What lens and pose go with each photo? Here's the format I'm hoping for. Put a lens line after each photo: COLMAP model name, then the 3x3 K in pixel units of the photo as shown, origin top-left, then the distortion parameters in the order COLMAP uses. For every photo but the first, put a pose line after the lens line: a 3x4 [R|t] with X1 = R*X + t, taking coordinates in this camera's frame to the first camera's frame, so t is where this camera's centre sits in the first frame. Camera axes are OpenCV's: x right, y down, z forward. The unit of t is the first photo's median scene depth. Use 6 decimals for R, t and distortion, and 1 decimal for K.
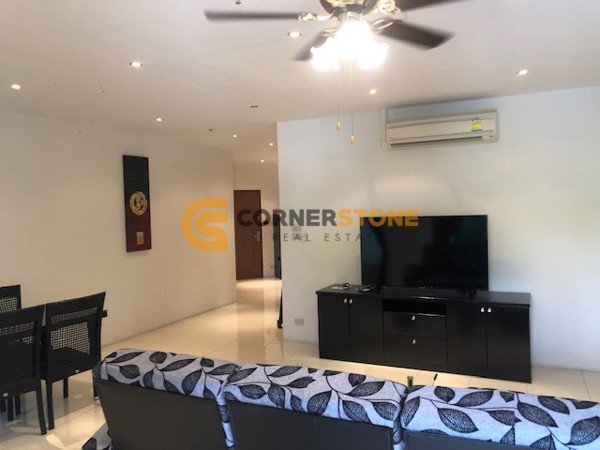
lens RADIAL K [[485.2, 0, 297.3], [0, 485.2, 225.9], [0, 0, 1]] dist [0.004998, 0.000213]
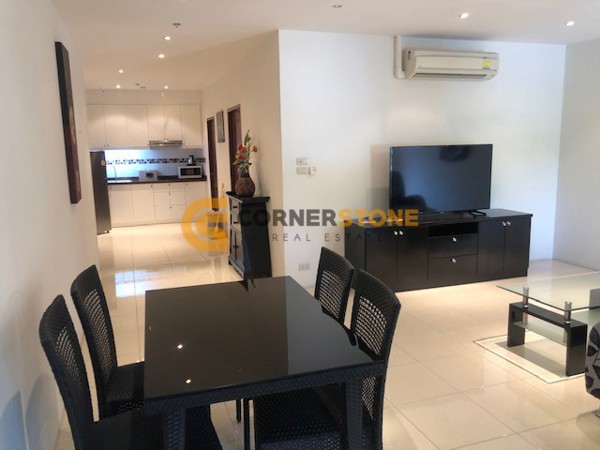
lens RADIAL K [[485.2, 0, 297.3], [0, 485.2, 225.9], [0, 0, 1]] dist [0.004998, 0.000213]
pose [[0.727404, -0.102669, 0.678485, -0.739951], [0.028781, 0.992439, 0.119321, 0.019247], [-0.685606, -0.067266, 0.724859, 0.448450]]
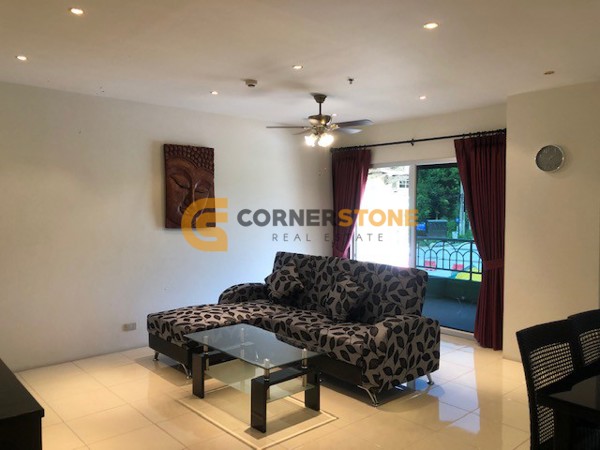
lens RADIAL K [[497.8, 0, 300.0], [0, 497.8, 225.0], [0, 0, 1]] dist [0.004376, 0.000279]
pose [[-0.912034, 0.007740, 0.410043, -0.331257], [0.037634, 0.997183, 0.064884, -0.031555], [-0.408385, 0.074608, -0.909755, 1.383074]]
